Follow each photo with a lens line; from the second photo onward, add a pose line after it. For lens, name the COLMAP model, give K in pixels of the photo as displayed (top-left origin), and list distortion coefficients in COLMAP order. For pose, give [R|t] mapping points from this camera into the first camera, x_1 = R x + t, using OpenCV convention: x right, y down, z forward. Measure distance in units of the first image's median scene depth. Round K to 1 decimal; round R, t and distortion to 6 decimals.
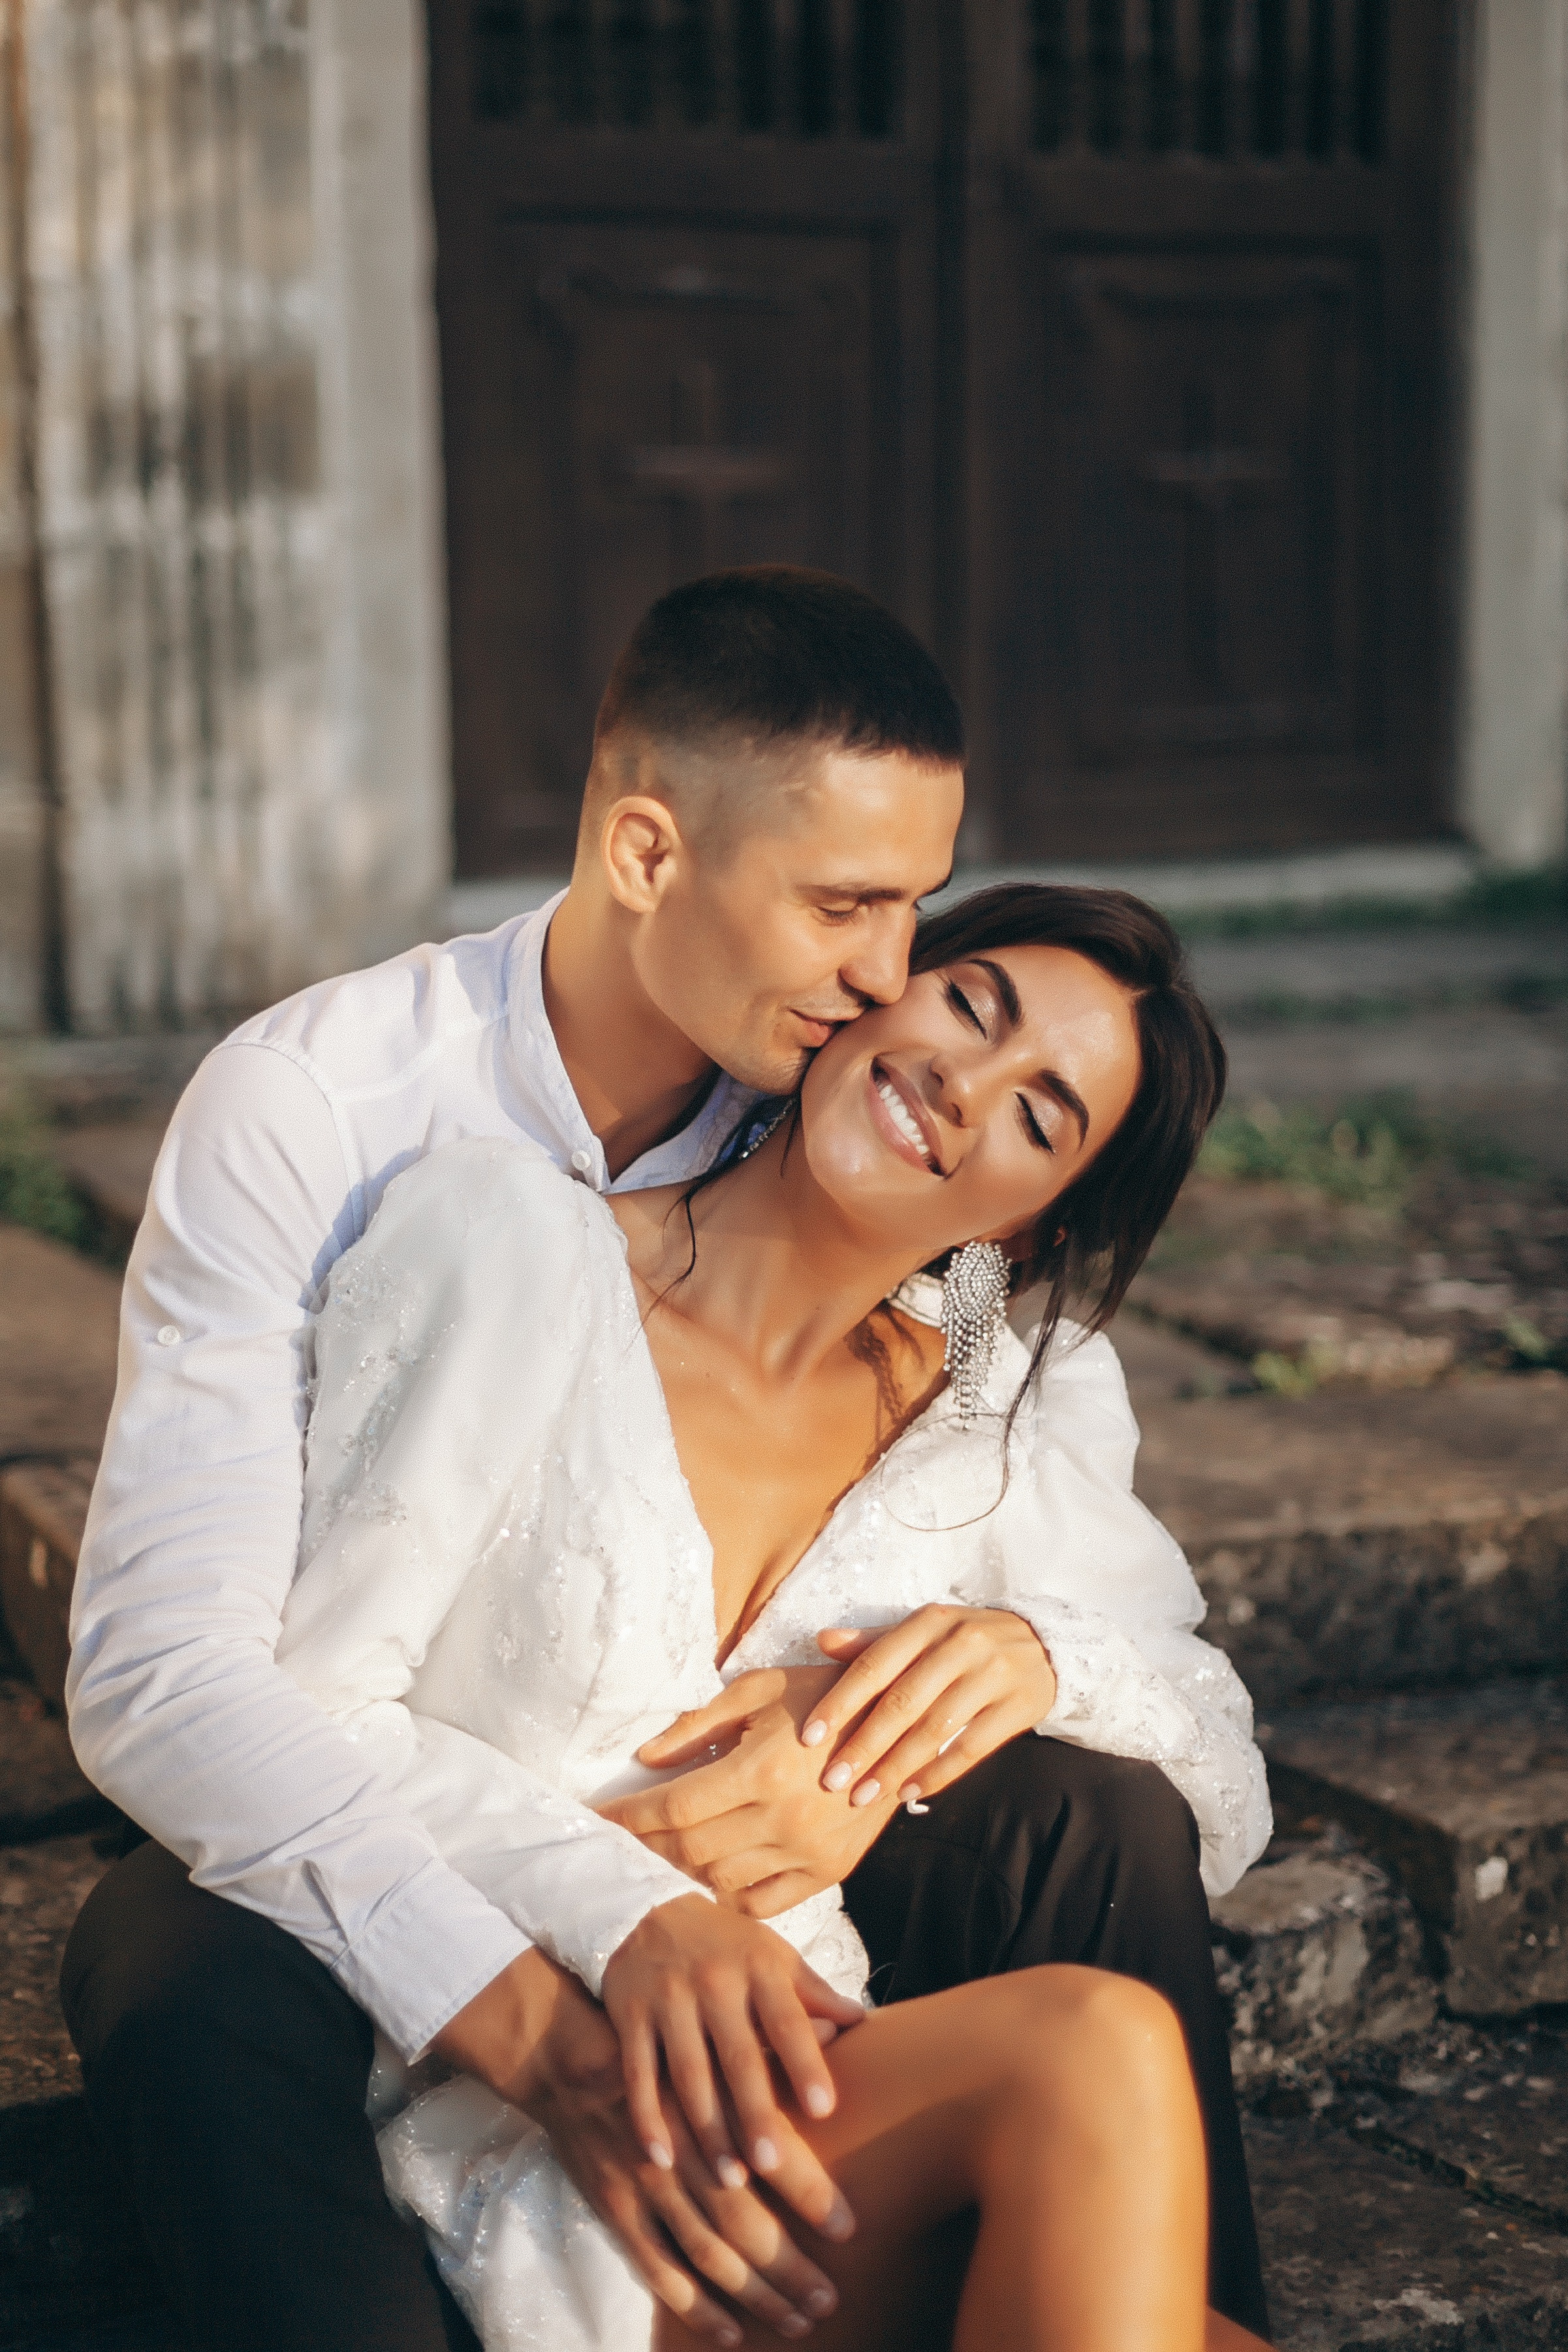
lens RADIAL K [[3322.7, 0, 830.5], [0, 3322.7, 1076.6], [0, 0, 1]] dist [0.161761, -0.820250]
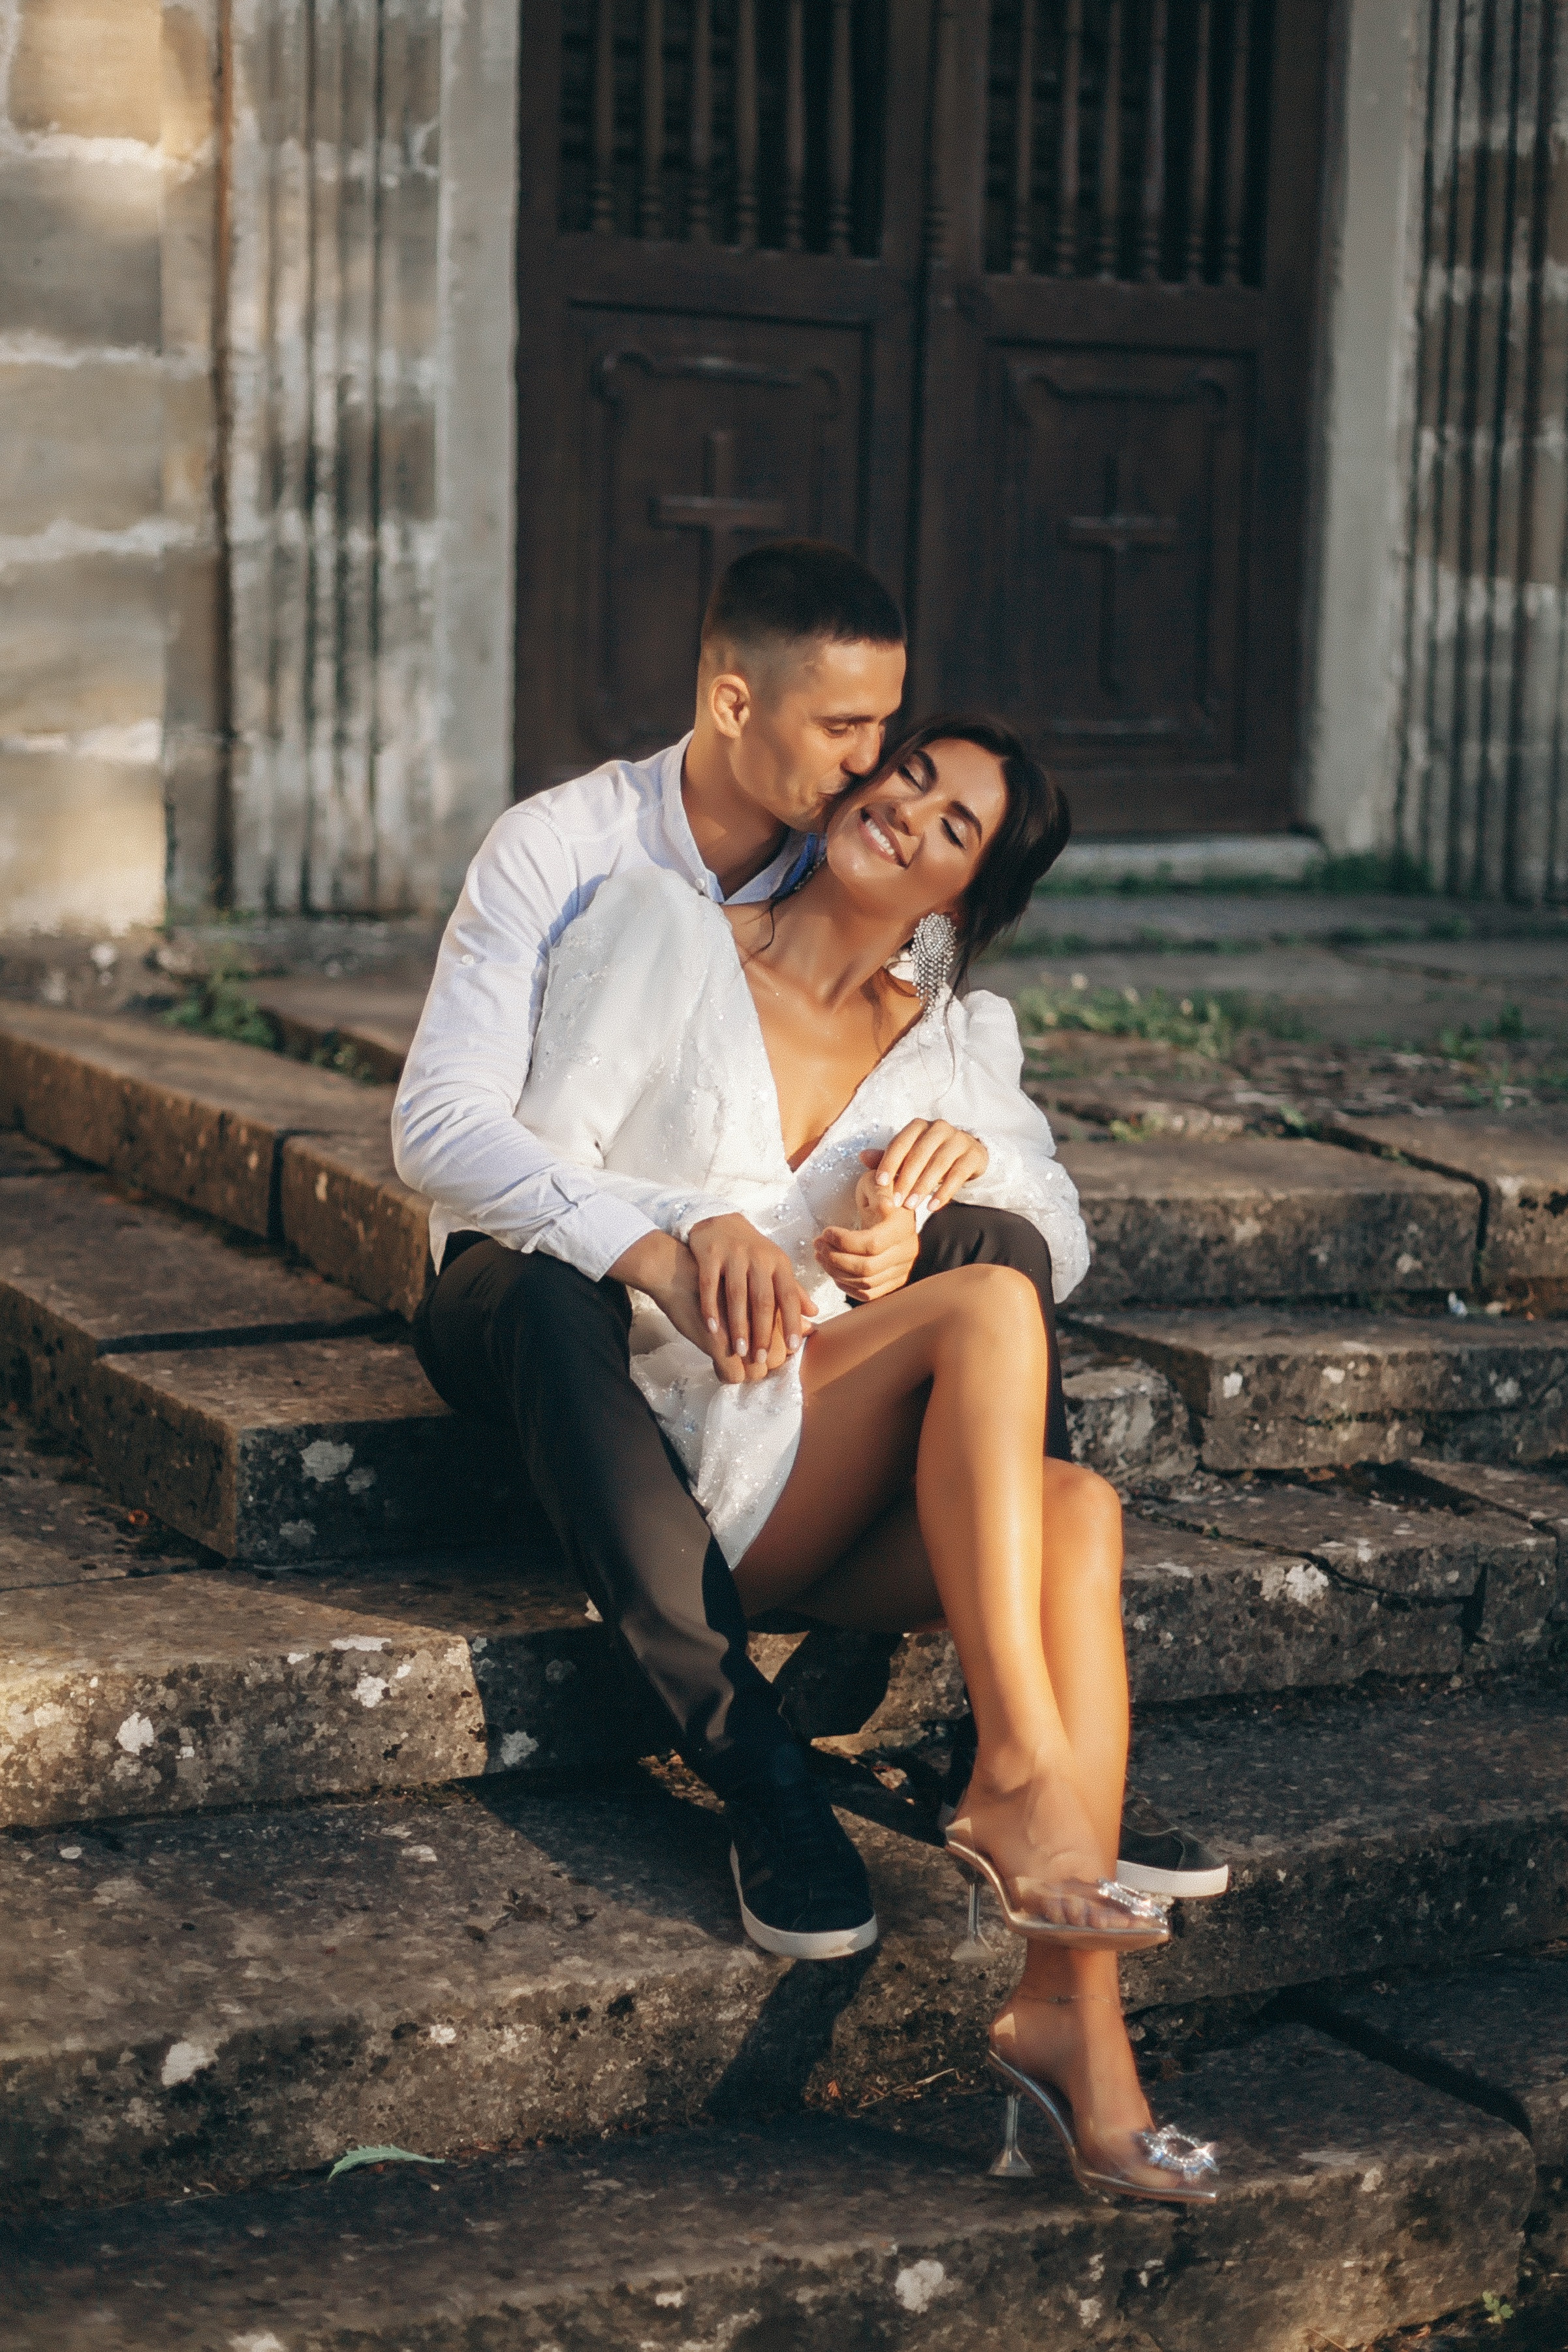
lens RADIAL K [[3455.0, 0, 825.2], [0, 3455.0, 1178.3], [0, 0, 1]] dist [0.140800, -0.840677]
pose [[0.999155, 0.033165, 0.024290, -0.035079], [-0.033270, 0.999439, 0.003937, 0.108045], [-0.024146, -0.004741, 0.999697, -0.530122]]
